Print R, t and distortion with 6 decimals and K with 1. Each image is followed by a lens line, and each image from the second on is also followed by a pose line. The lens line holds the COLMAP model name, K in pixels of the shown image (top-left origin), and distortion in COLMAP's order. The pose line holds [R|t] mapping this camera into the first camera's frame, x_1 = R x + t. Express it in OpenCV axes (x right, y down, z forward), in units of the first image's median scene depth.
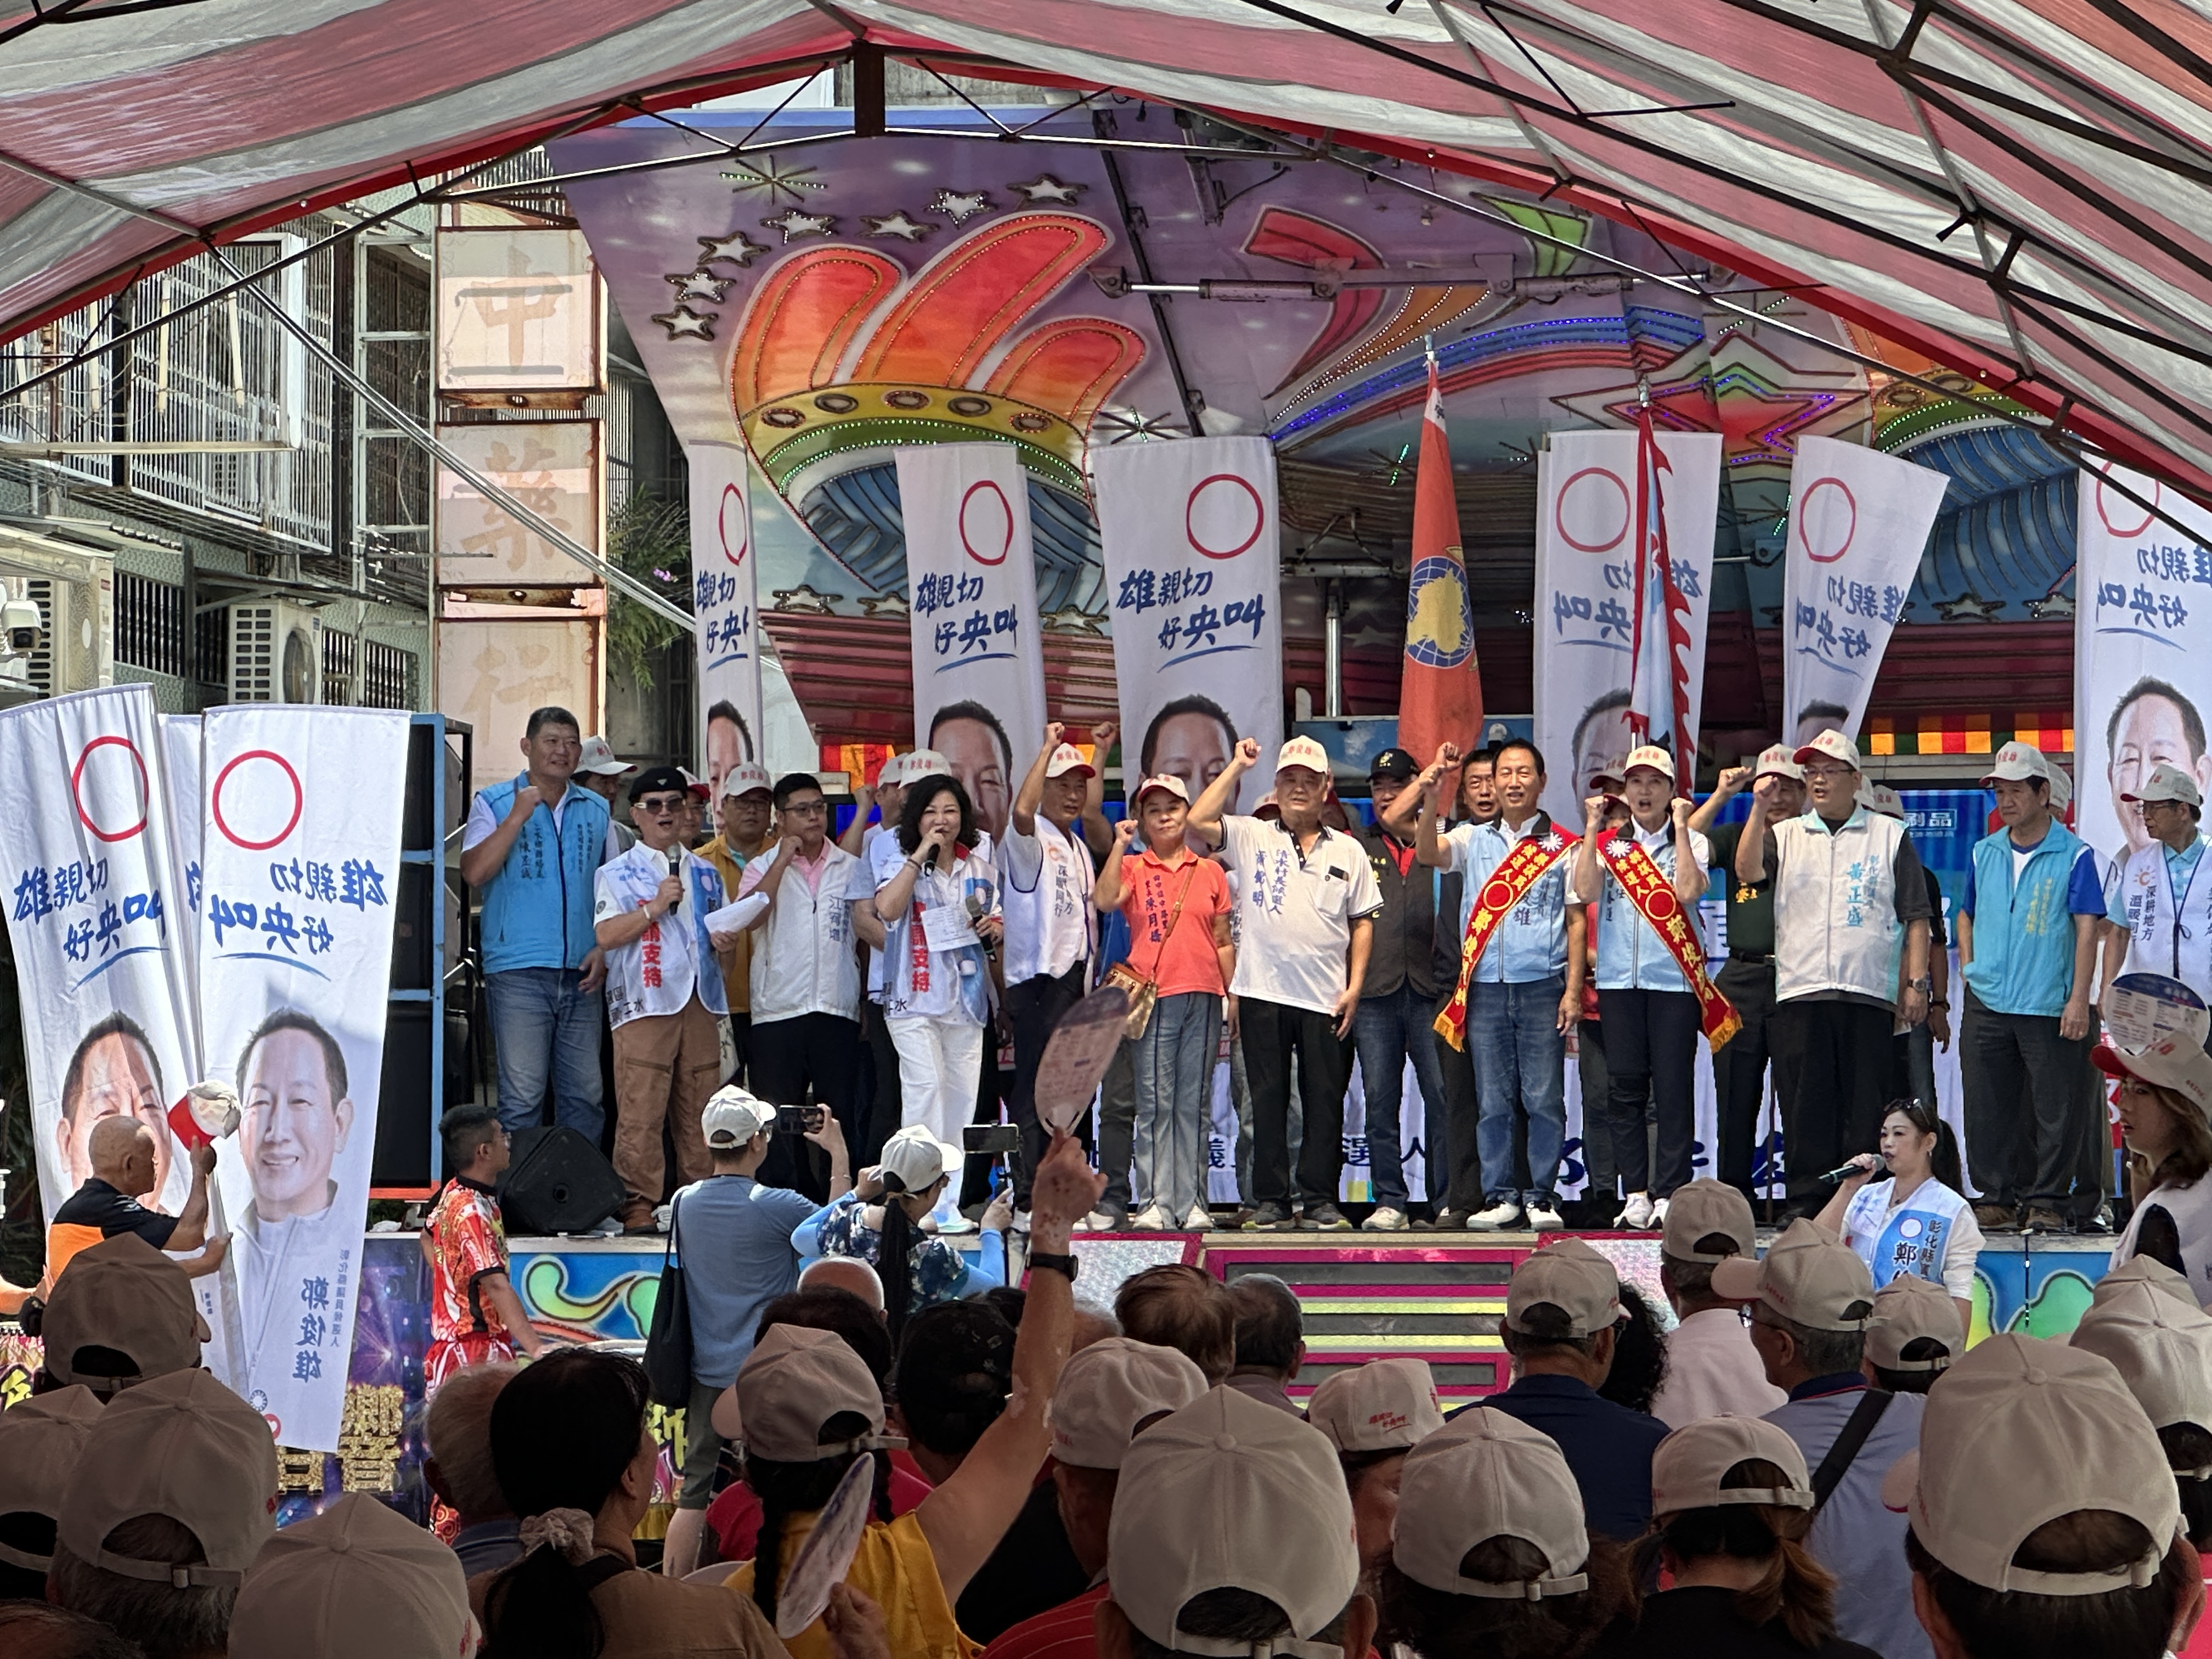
lens RADIAL K [[7586.1, 0, 1106.0], [0, 7586.1, 829.5], [0, 0, 1]] dist [0.047539, 3.456052]
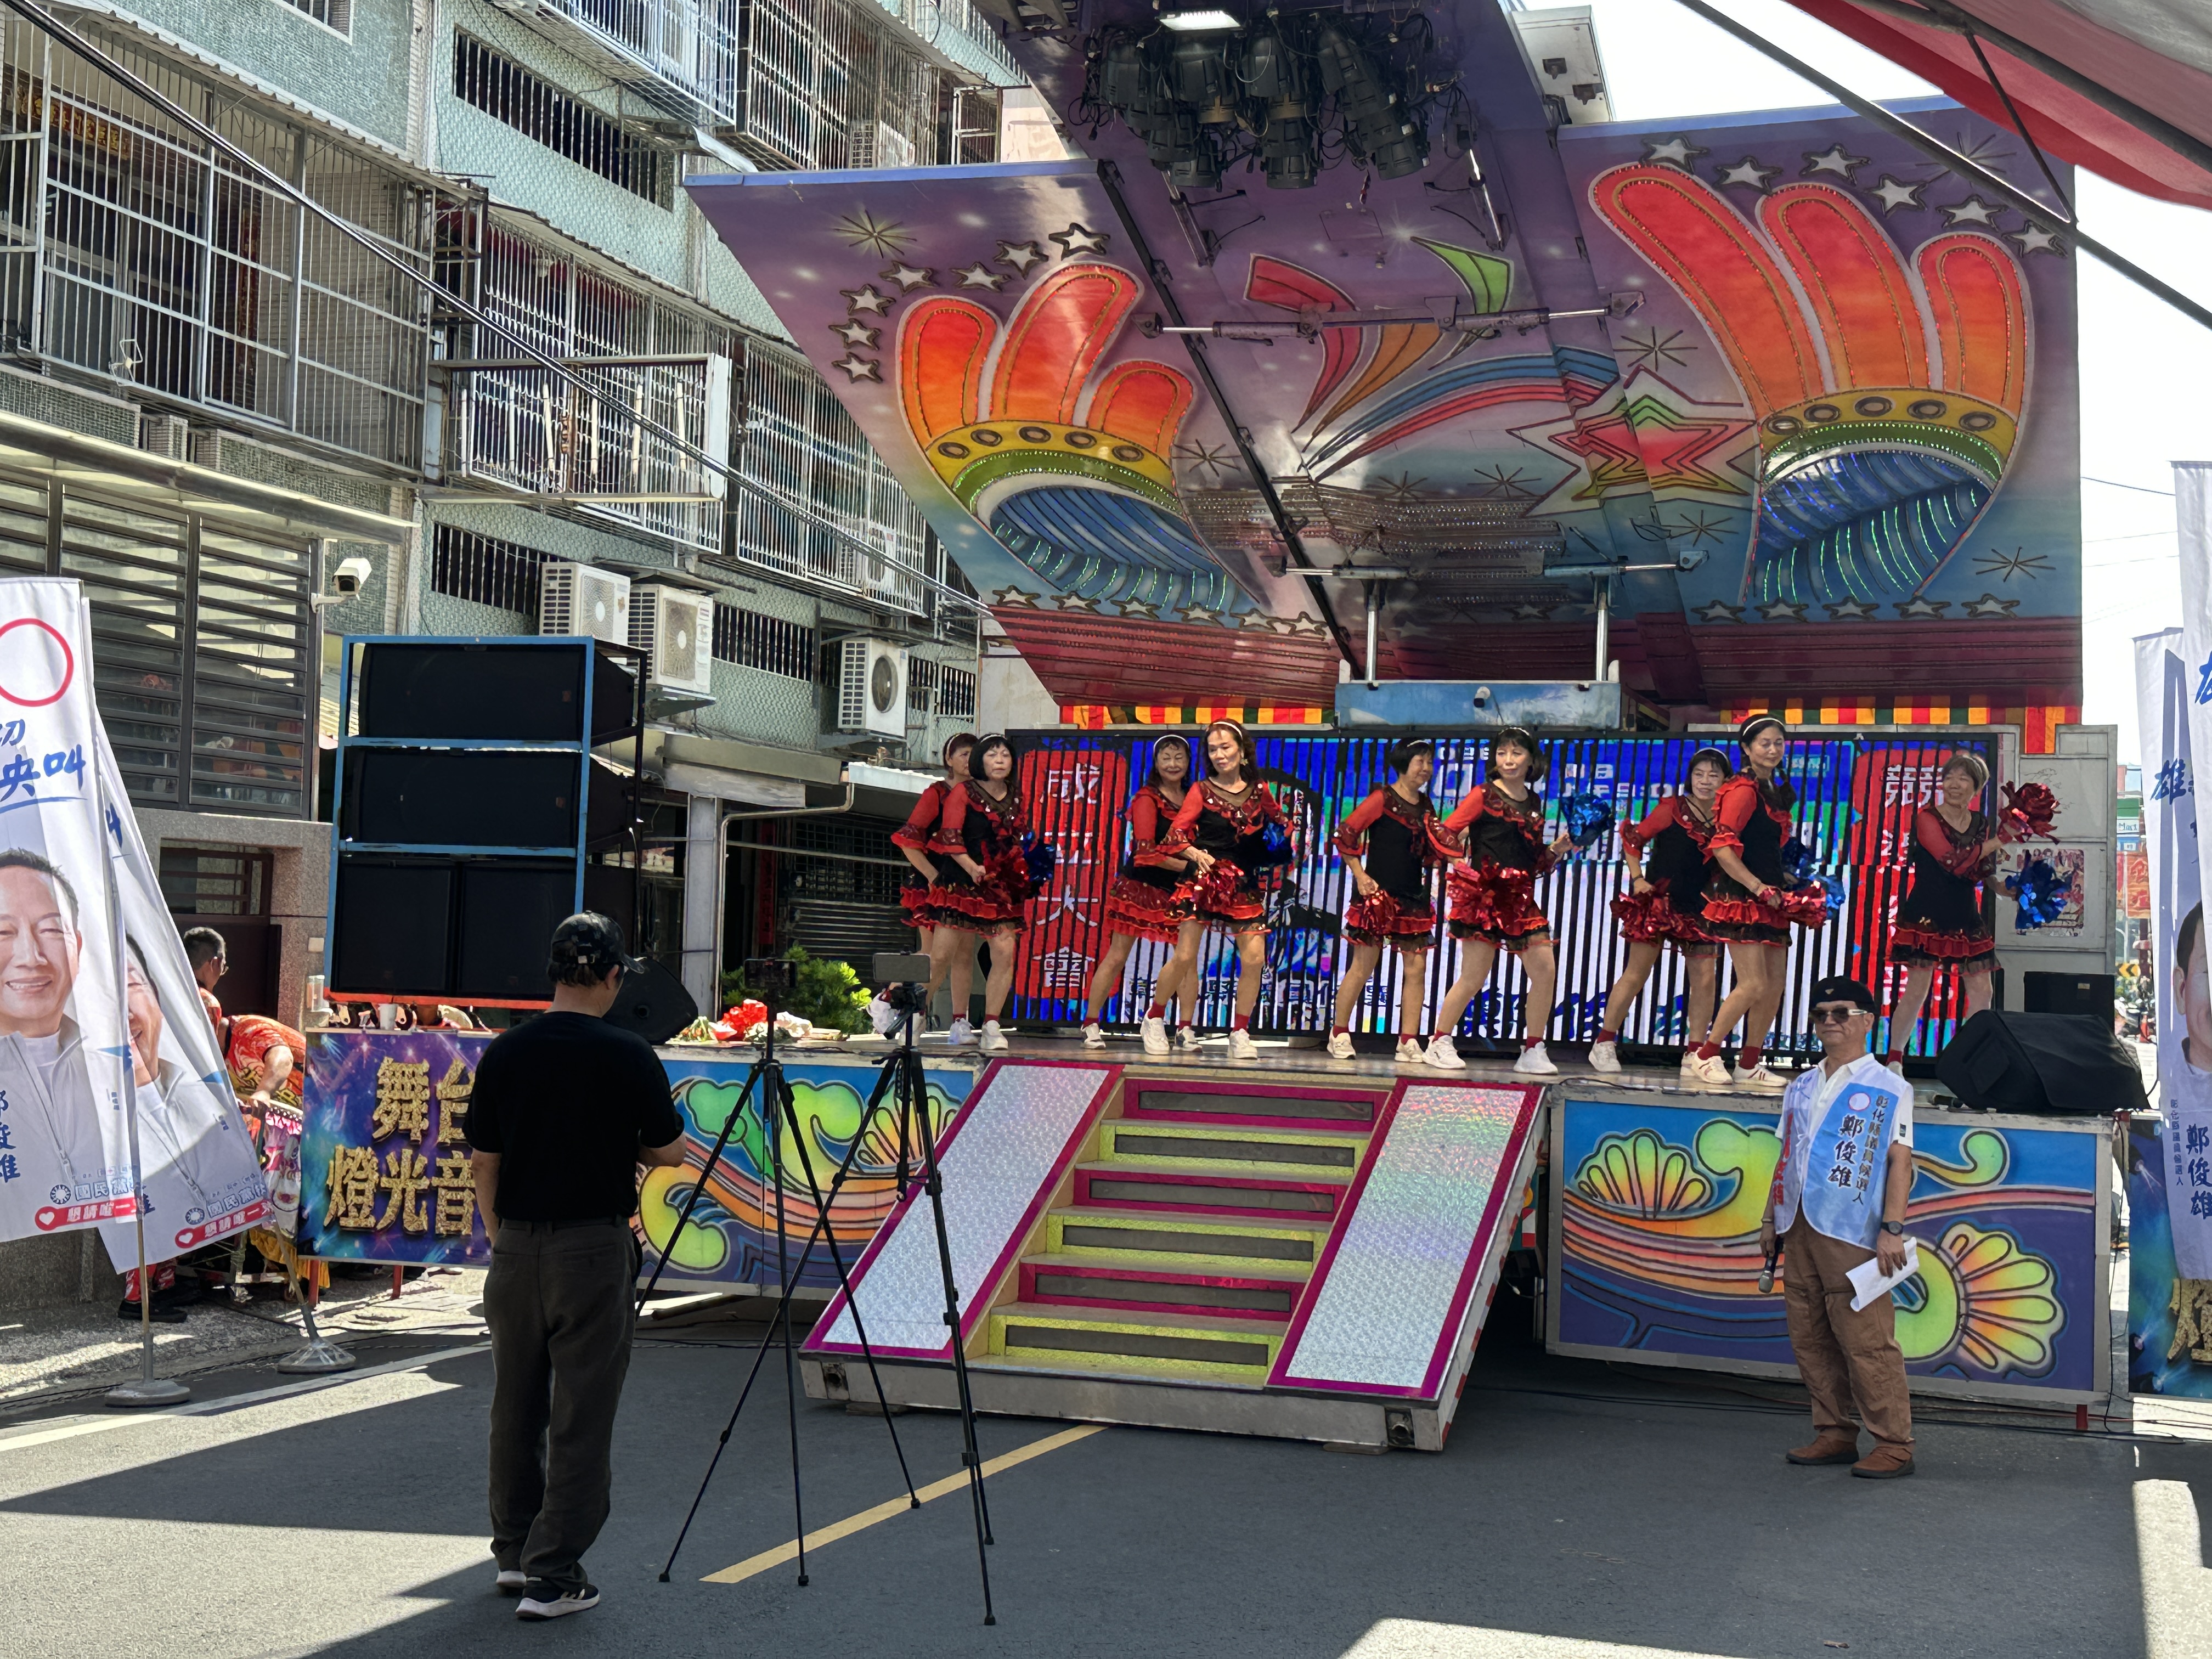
lens RADIAL K [[2923.4, 0, 1106.0], [0, 2923.4, 829.5], [0, 0, 1]] dist [0.229197, -0.050845]
pose [[0.982791, 0.028867, -0.182453, 0.085010], [-0.028986, 0.999578, 0.002014, 0.013058], [0.182434, 0.003310, 0.983213, 0.483834]]
